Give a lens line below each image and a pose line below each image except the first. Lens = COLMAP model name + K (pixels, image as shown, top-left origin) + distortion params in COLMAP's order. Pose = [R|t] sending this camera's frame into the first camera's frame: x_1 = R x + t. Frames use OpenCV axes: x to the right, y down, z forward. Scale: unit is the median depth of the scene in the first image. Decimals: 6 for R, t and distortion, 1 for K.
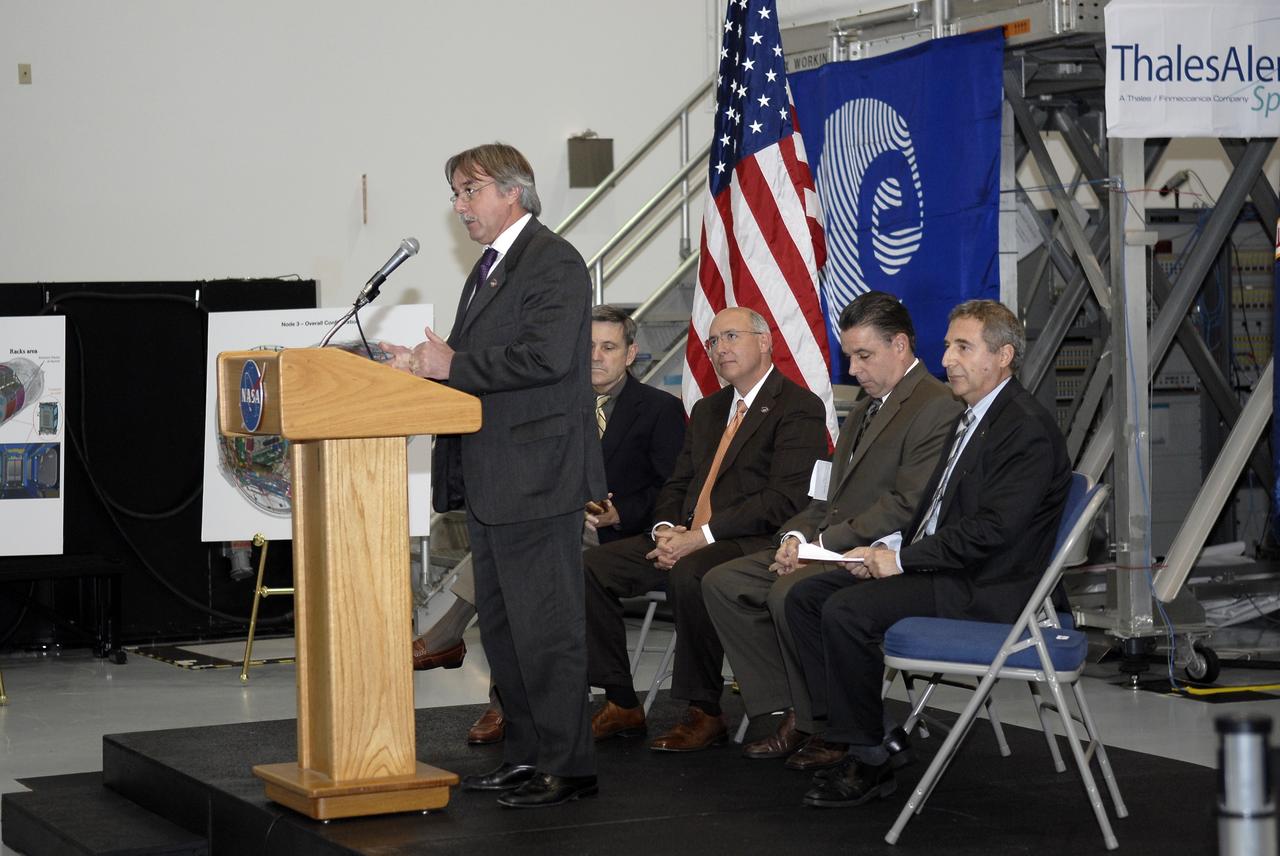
lens RADIAL K [[2928.0, 0, 641.0], [0, 2928.0, 426.2], [0, 0, 1]] dist [0.301260, 0.000000]
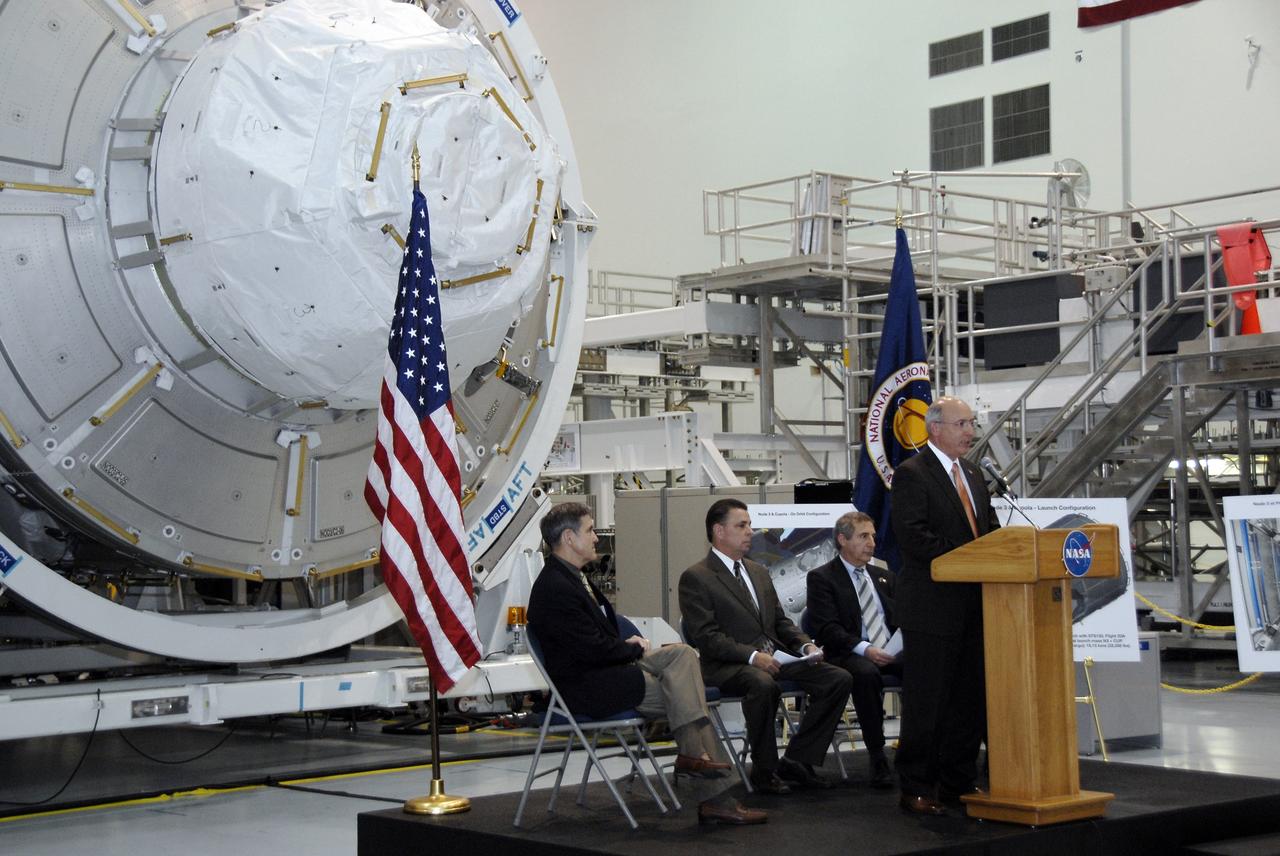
lens RADIAL K [[2032.7, 0, 640.5], [0, 2032.7, 436.4], [0, 0, 1]] dist [0.213346, 0.000000]
pose [[-0.298948, 0.076376, 0.951208, -0.647223], [0.051609, 0.996627, -0.063803, -0.008437], [-0.952873, 0.030017, -0.301881, 0.902583]]
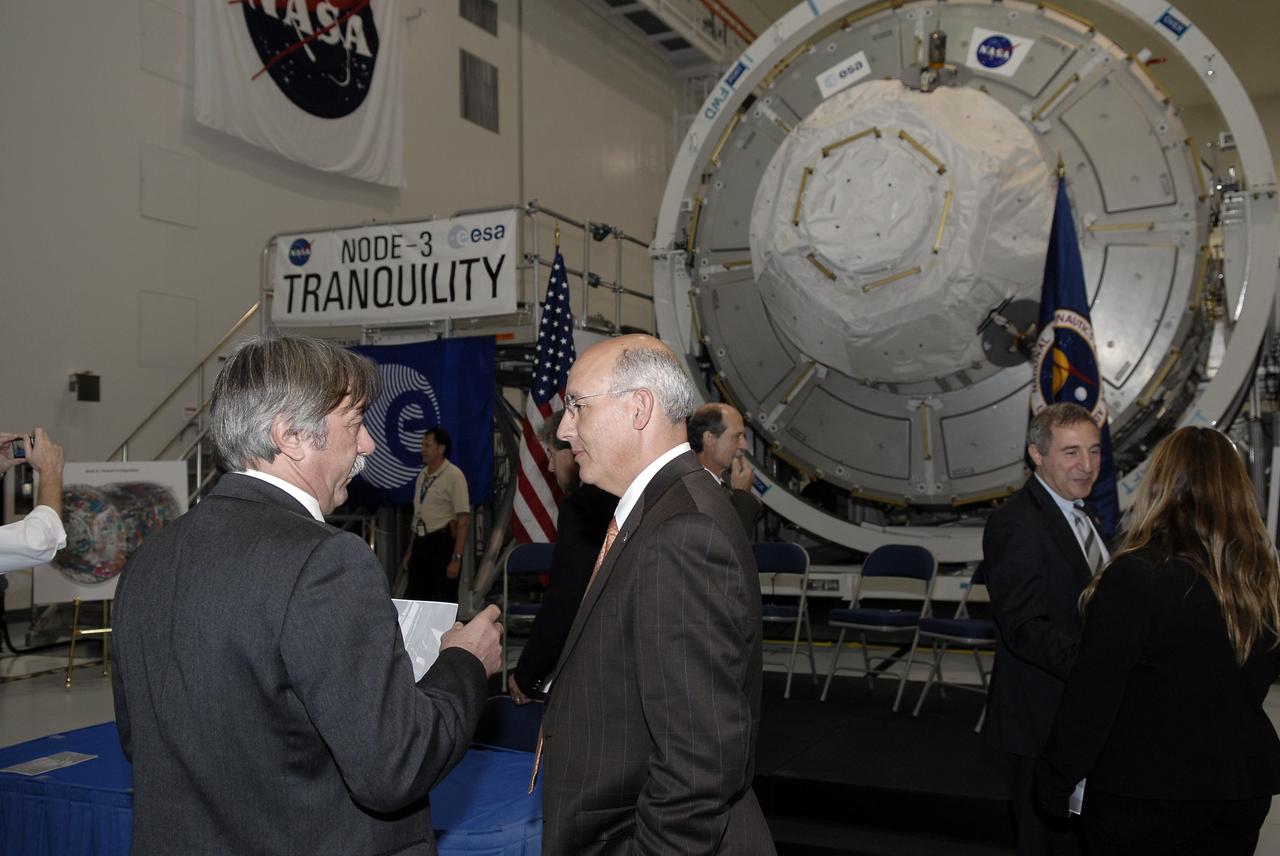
lens RADIAL K [[1214.6, 0, 643.3], [0, 1214.6, 424.8], [0, 0, 1]] dist [0.016250, 0.000000]
pose [[0.768347, 0.044028, 0.638517, -0.329791], [0.010317, 0.996650, -0.081137, -0.001070], [-0.639950, 0.068929, 0.765318, 0.266764]]
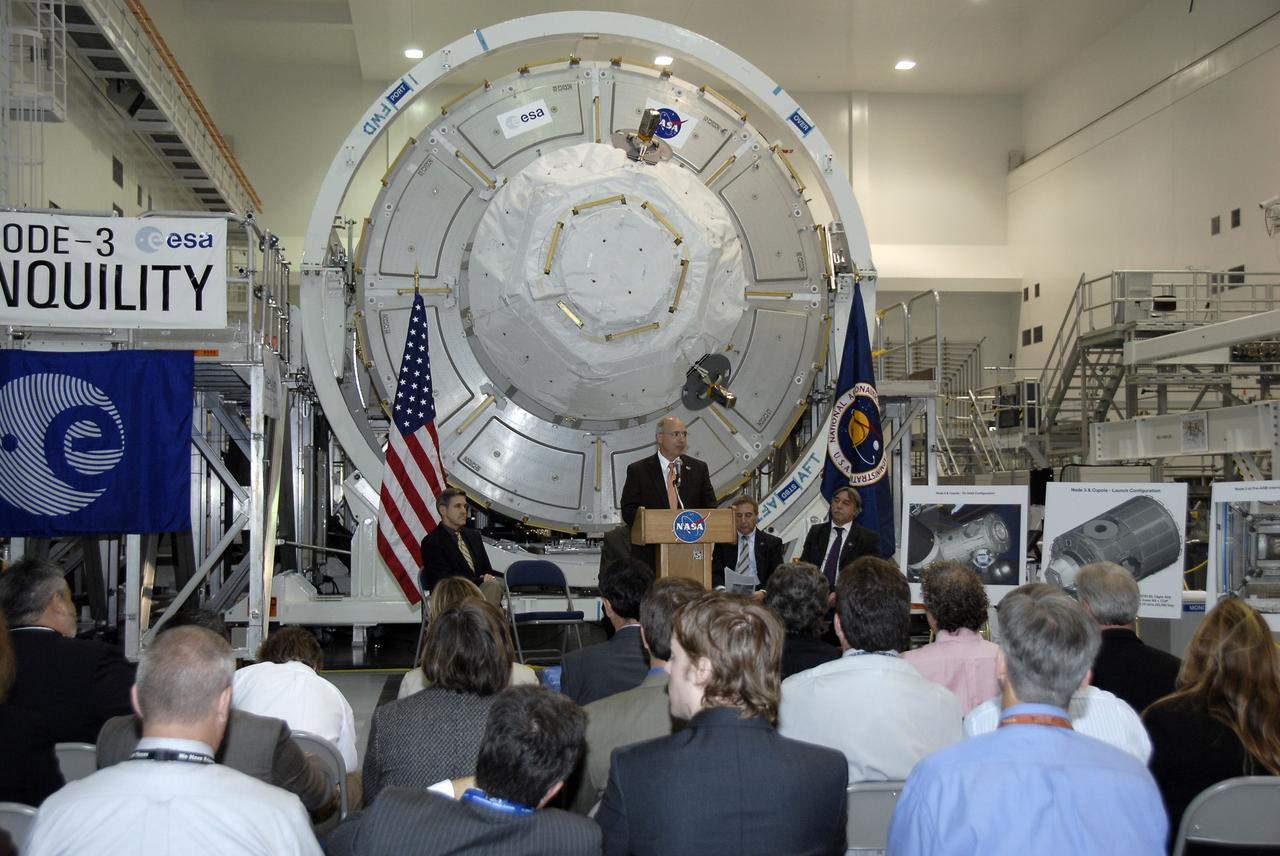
lens RADIAL K [[1656.2, 0, 635.0], [0, 1656.2, 438.9], [0, 0, 1]] dist [0.109584, 0.000000]
pose [[0.308907, 0.062799, 0.949017, -0.791111], [0.022053, 0.997077, -0.073158, 0.008761], [-0.950836, 0.043528, 0.306619, 0.375040]]
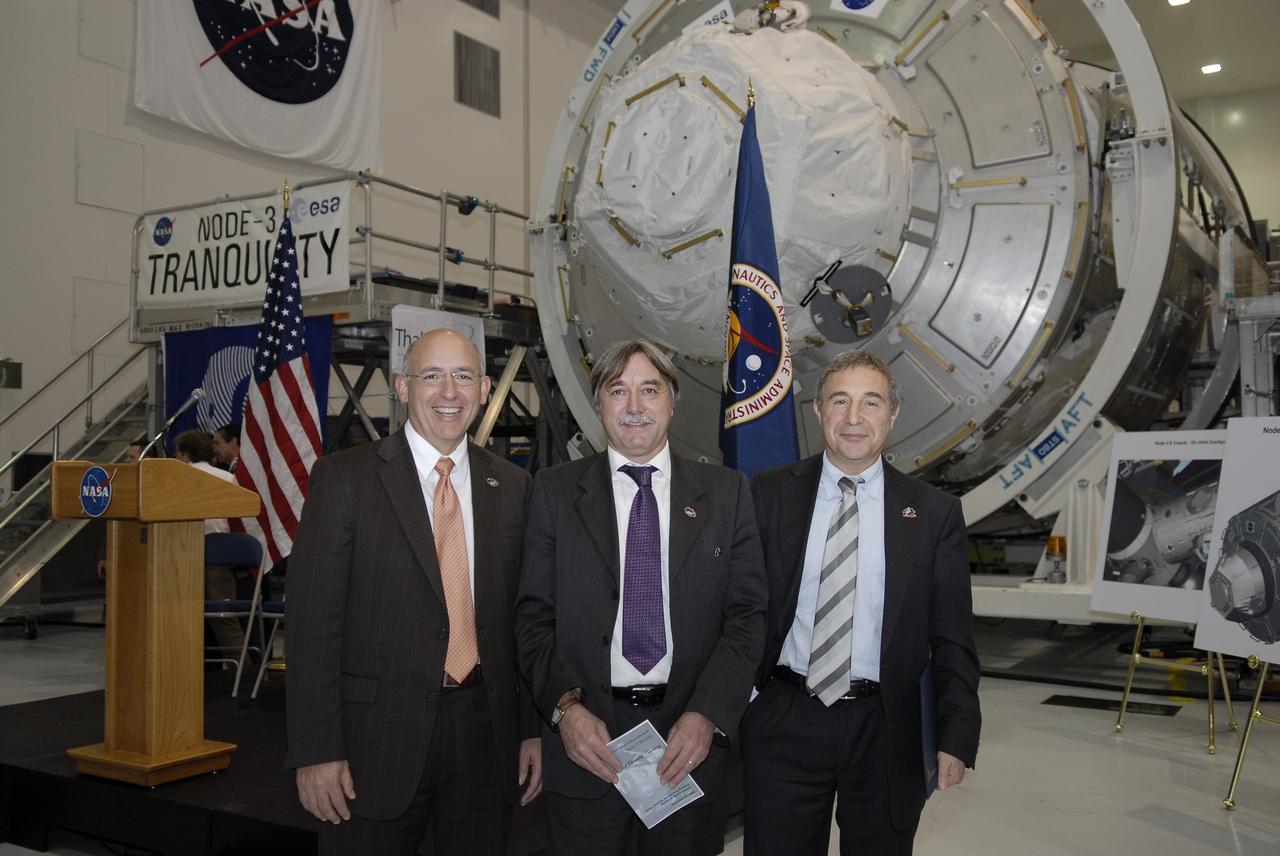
lens RADIAL K [[1214.6, 0, 637.8], [0, 1214.6, 420.7], [0, 0, 1]] dist [0.016250, 0.000000]
pose [[0.840033, 0.047404, 0.540460, -0.135748], [-0.002535, 0.996507, -0.083465, 0.002653], [-0.542529, 0.068743, 0.837220, 0.205419]]
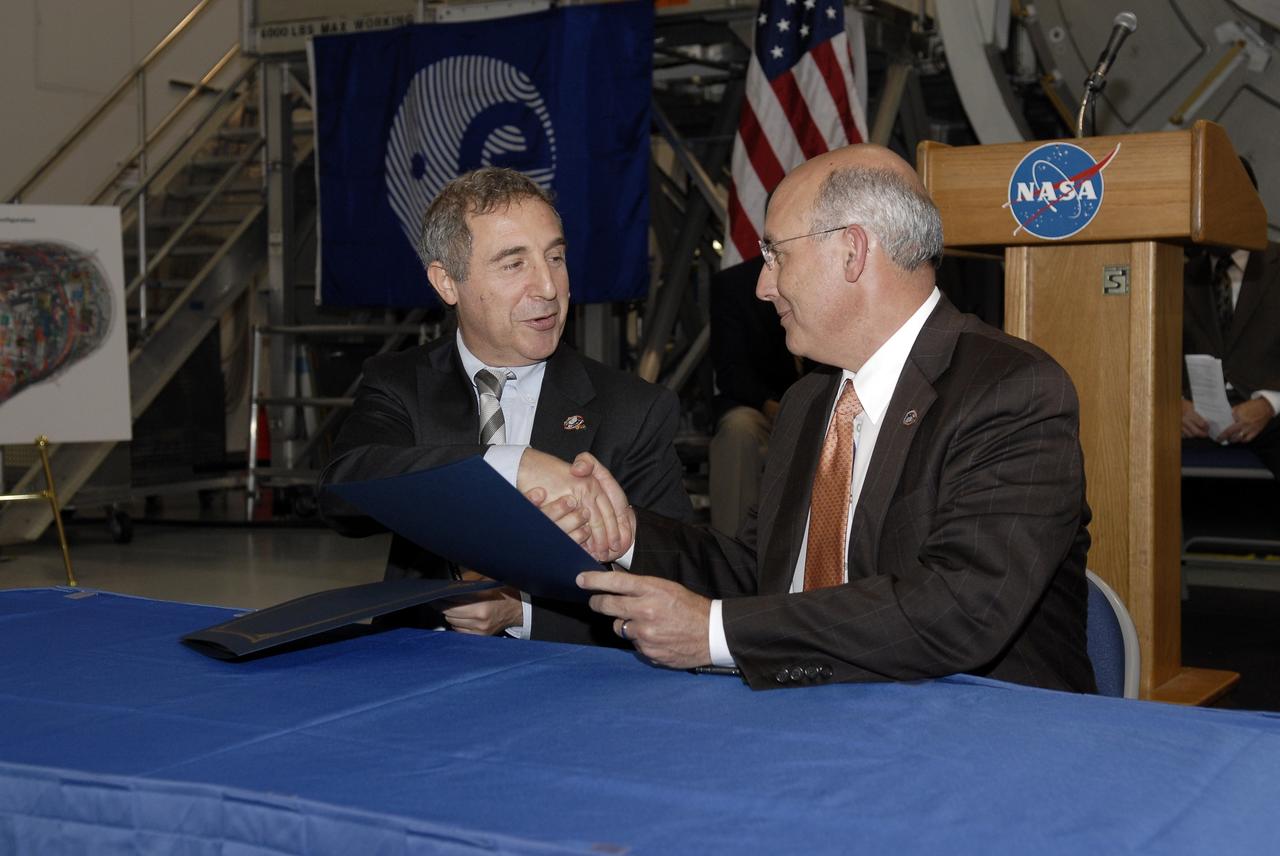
lens RADIAL K [[1814.5, 0, 633.7], [0, 1814.5, 426.6], [0, 0, 1]] dist [0.150940, 0.000000]
pose [[0.821926, -0.001747, 0.569592, -0.284464], [-0.003651, 0.999959, 0.008336, 0.027174], [-0.569583, -0.008931, 0.821885, 0.391796]]
